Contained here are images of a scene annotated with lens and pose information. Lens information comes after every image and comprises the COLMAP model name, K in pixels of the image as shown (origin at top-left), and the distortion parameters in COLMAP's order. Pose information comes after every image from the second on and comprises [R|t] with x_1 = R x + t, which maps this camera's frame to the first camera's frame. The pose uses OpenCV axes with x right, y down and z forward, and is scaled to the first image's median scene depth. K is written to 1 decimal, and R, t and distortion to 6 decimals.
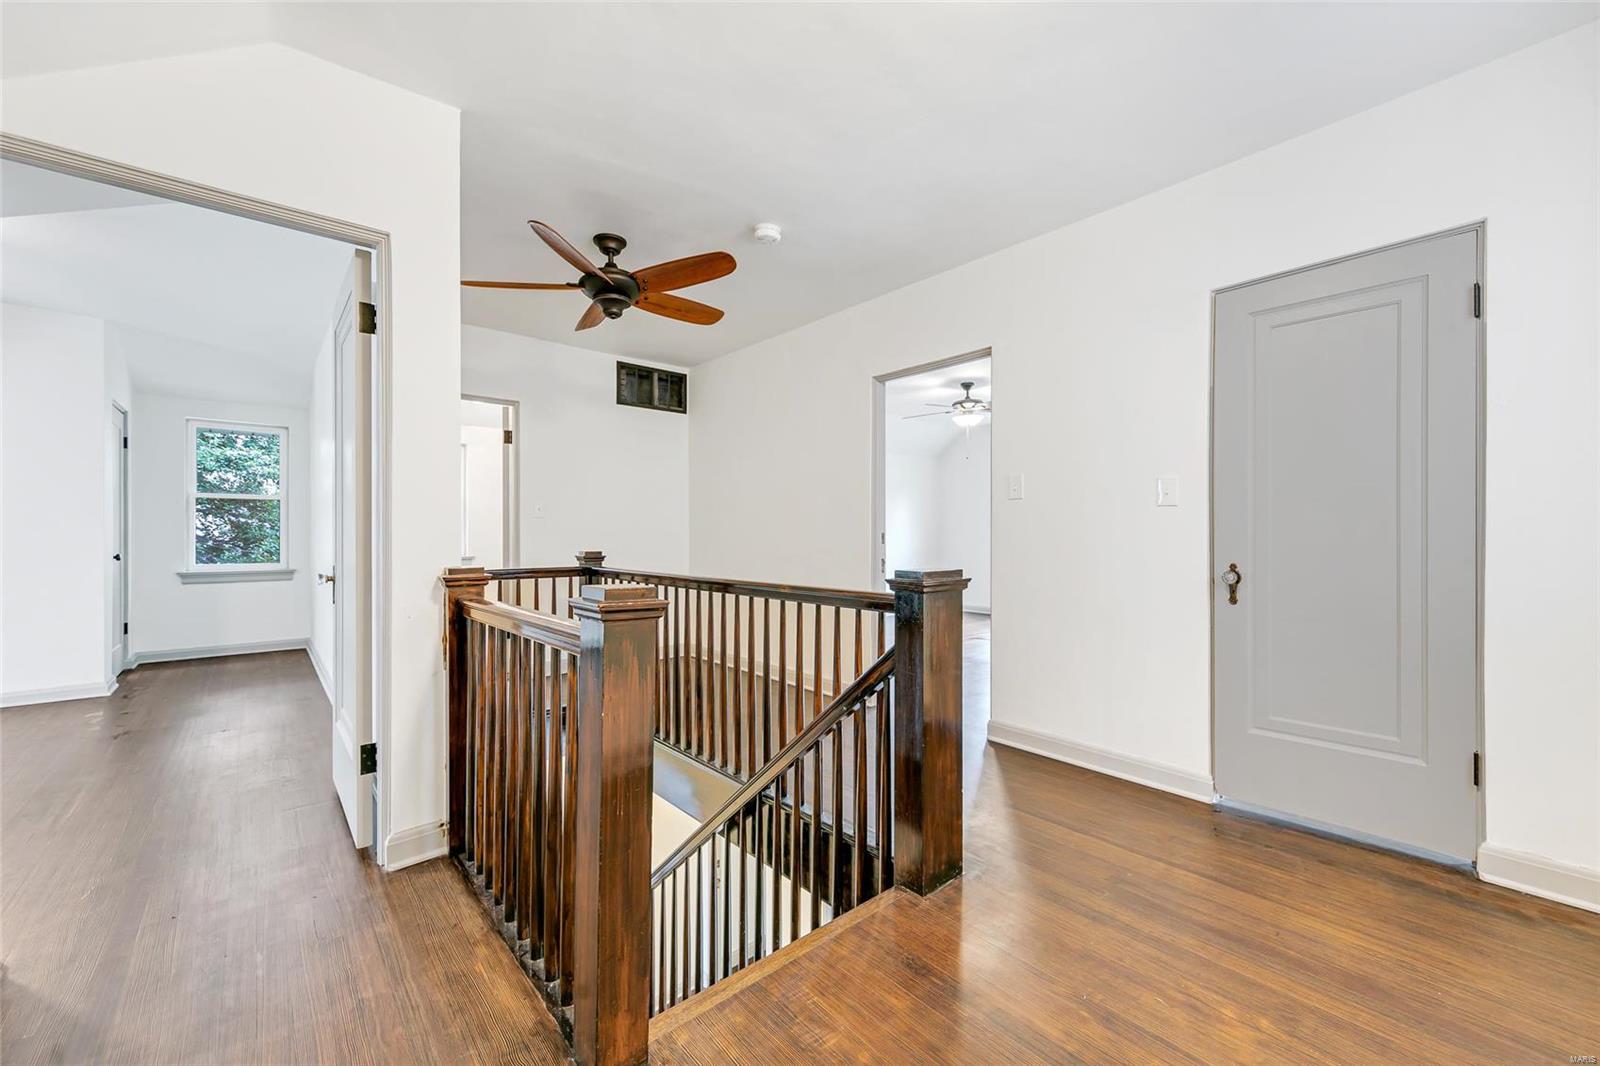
lens RADIAL K [[632.9, 0, 796.3], [0, 632.9, 535.3], [0, 0, 1]] dist [0.007751, -0.000024]
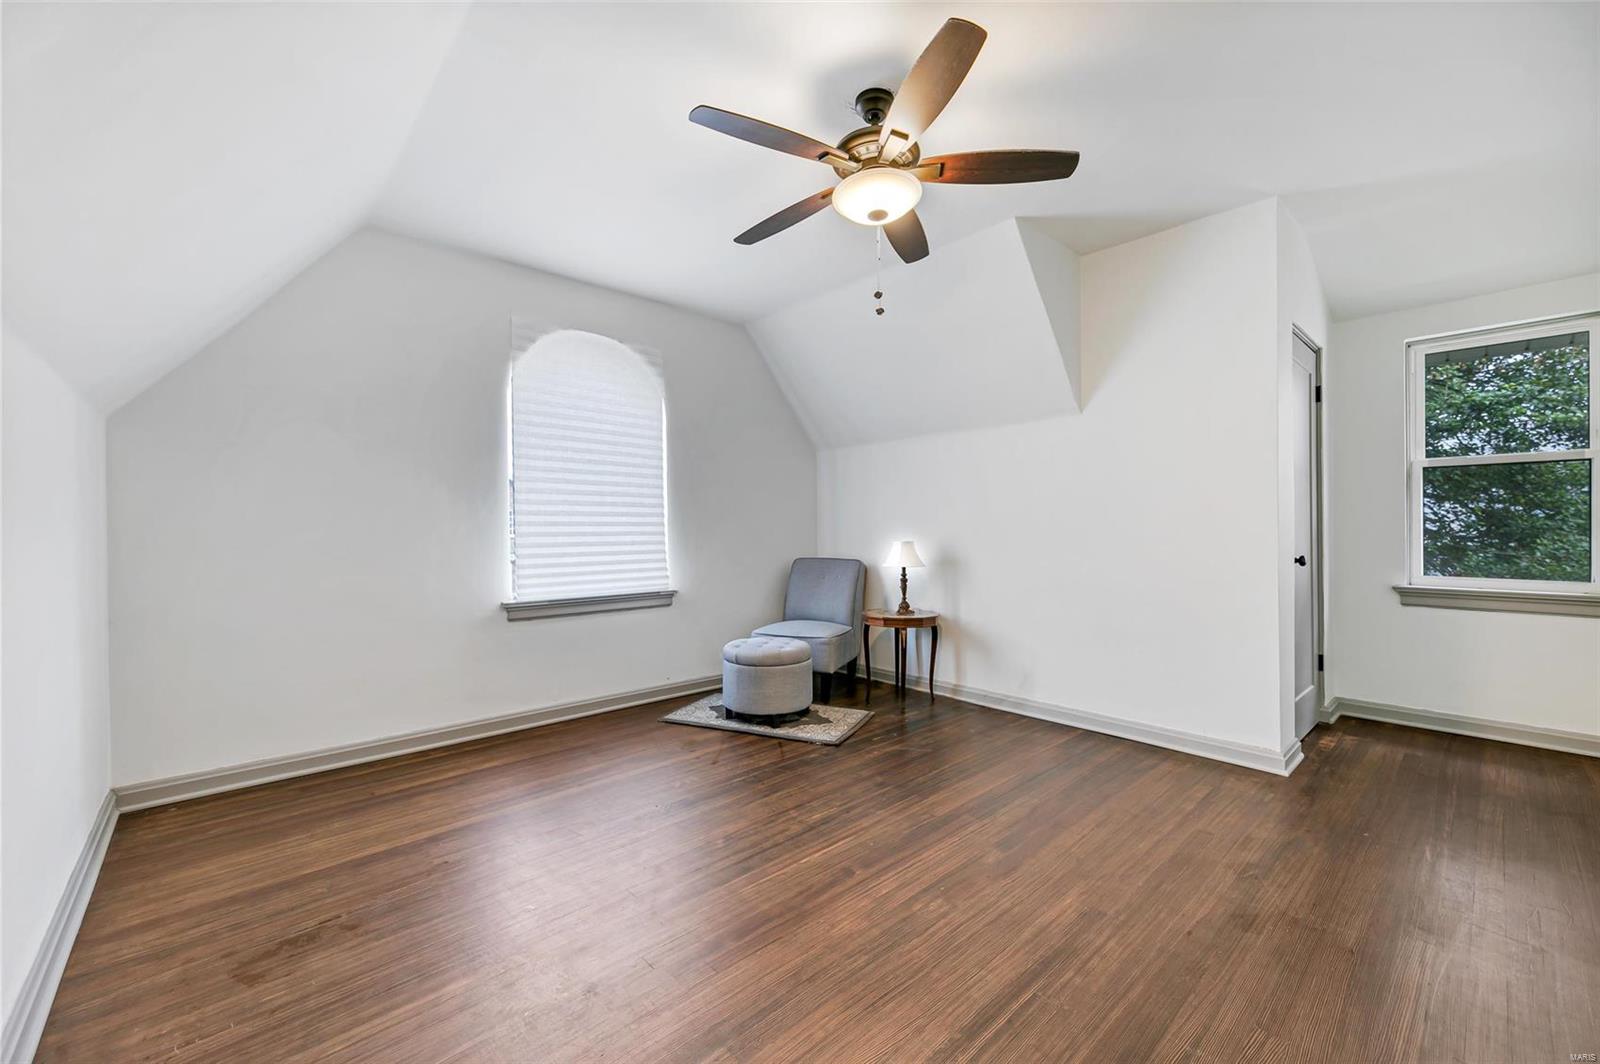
lens RADIAL K [[632.9, 0, 796.3], [0, 632.9, 534.3], [0, 0, 1]] dist [0.007751, -0.000024]
pose [[0.033682, -0.001766, -0.999431, -0.346173], [0.004173, 0.999990, -0.001626, 0.004968], [0.999424, -0.004115, 0.033689, 0.373123]]
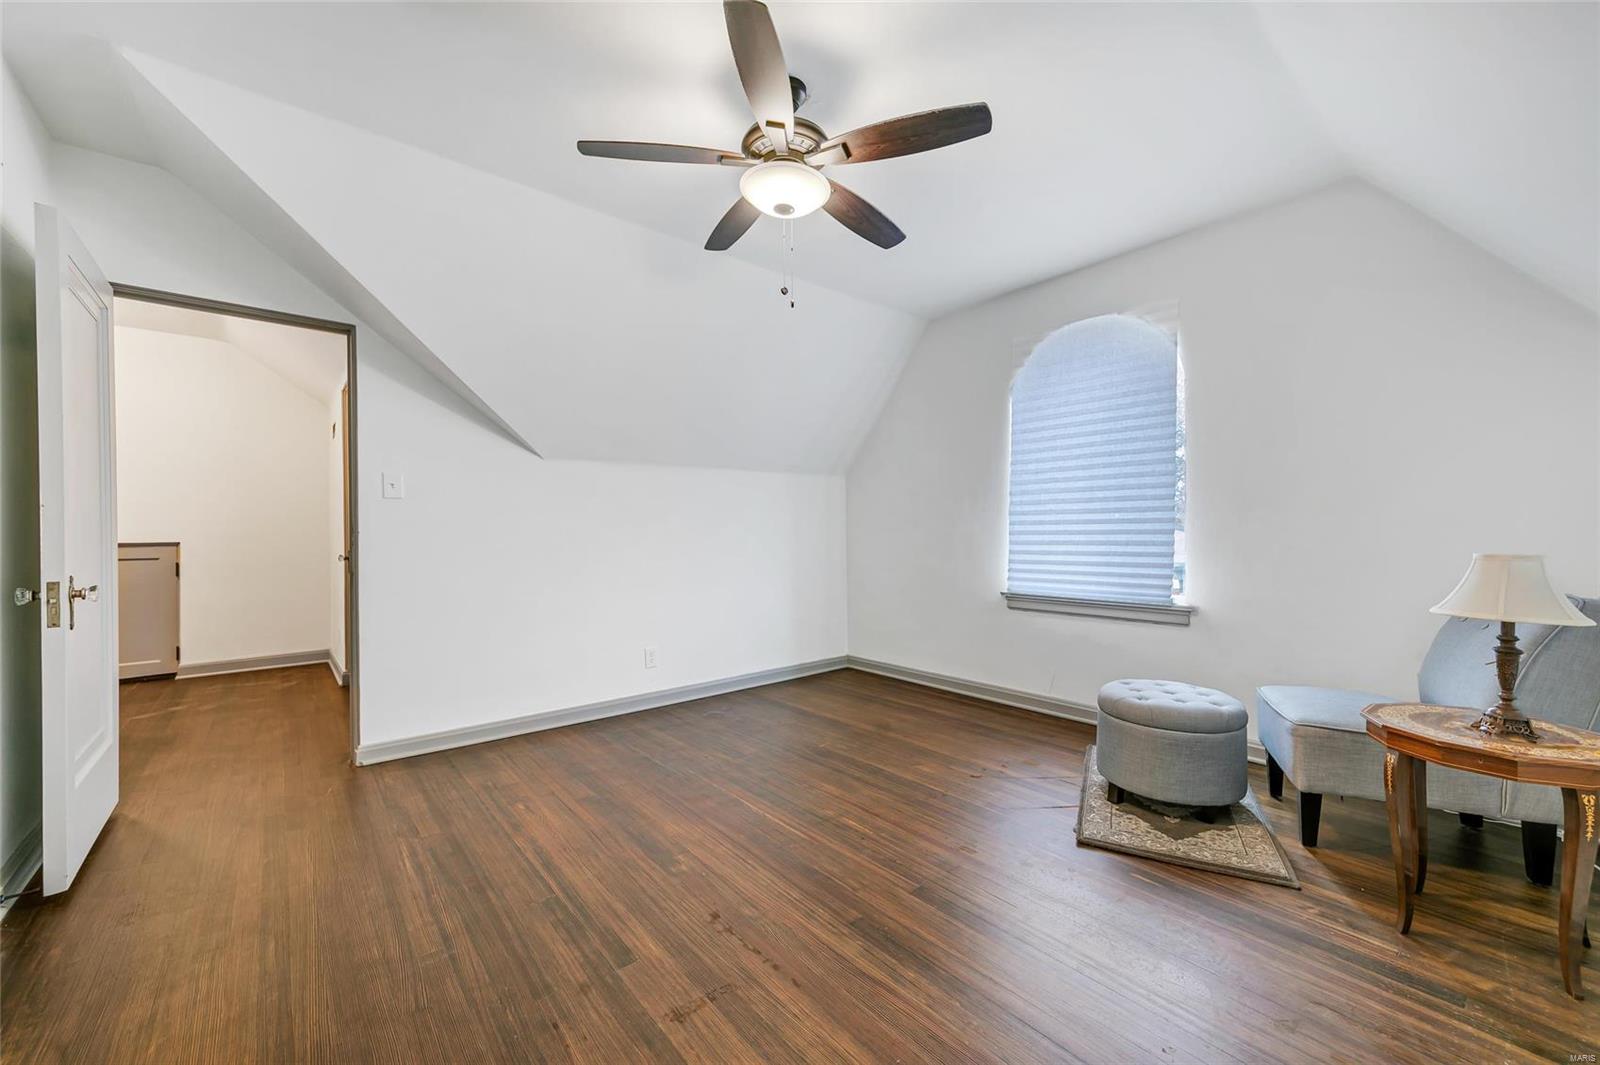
lens RADIAL K [[632.9, 0, 796.3], [0, 632.9, 534.8], [0, 0, 1]] dist [0.007751, -0.000024]
pose [[-0.999848, -0.002895, 0.017185, -0.729852], [-0.002814, 0.999985, 0.004785, 0.002965], [-0.017198, 0.004736, -0.999841, 0.802700]]
